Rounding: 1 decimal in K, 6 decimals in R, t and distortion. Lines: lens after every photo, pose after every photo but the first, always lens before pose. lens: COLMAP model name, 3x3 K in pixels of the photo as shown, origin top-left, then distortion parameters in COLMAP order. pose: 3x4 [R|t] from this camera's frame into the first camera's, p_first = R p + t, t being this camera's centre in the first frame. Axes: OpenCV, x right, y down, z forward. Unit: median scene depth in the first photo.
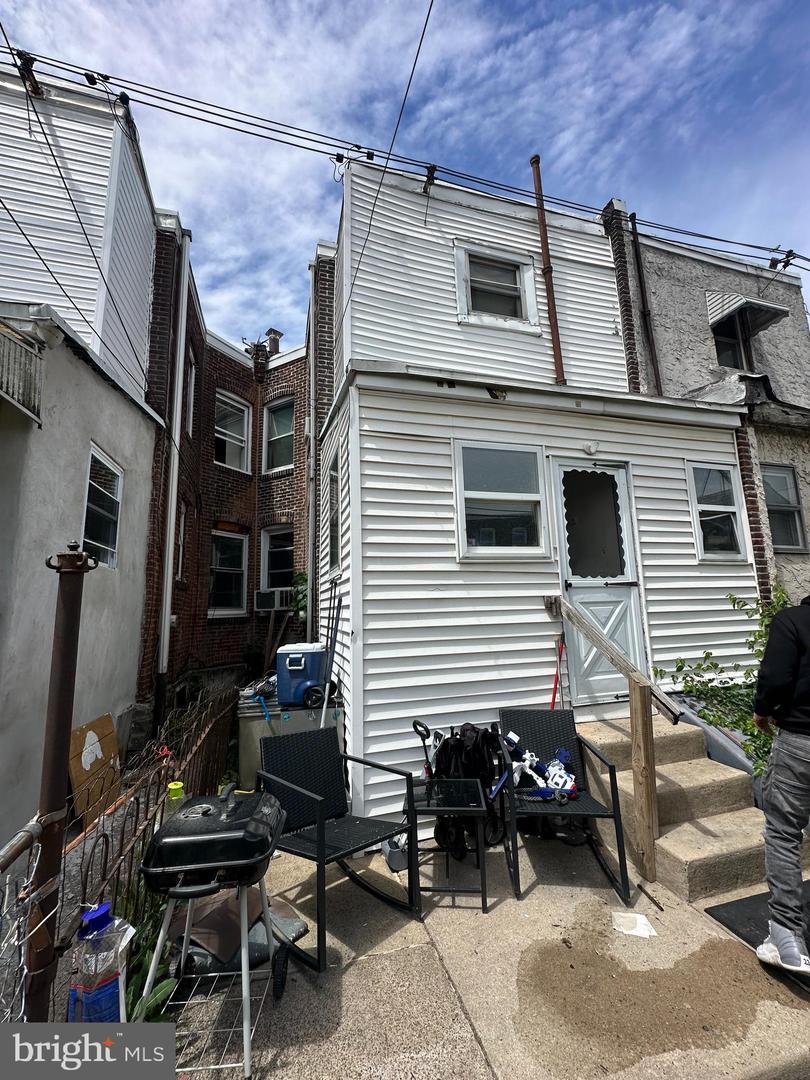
lens RADIAL K [[433.9, 0, 405.0], [0, 433.9, 540.0], [0, 0, 1]] dist [-0.001370, 0.000446]
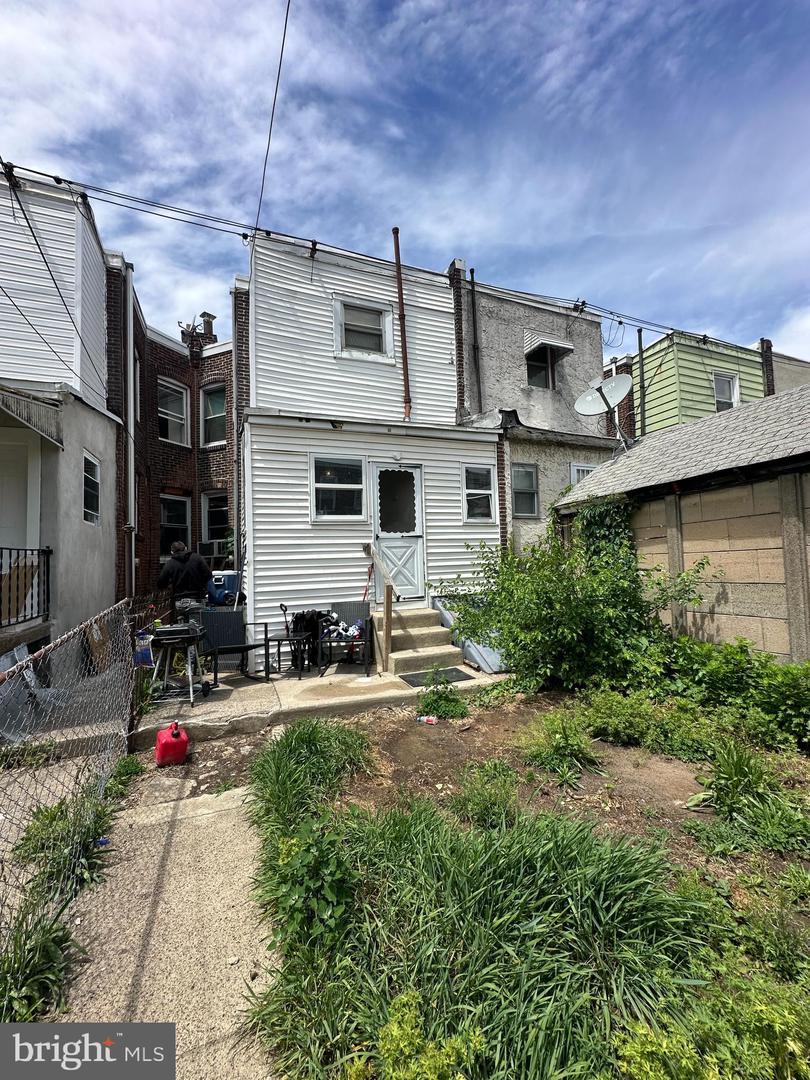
lens RADIAL K [[433.9, 0, 405.0], [0, 433.9, 540.0], [0, 0, 1]] dist [-0.001370, 0.000446]
pose [[0.994616, 0.000078, 0.103627, 0.249932], [-0.011152, 0.994273, 0.106286, -0.060292], [-0.103025, -0.106869, 0.988921, -0.628511]]
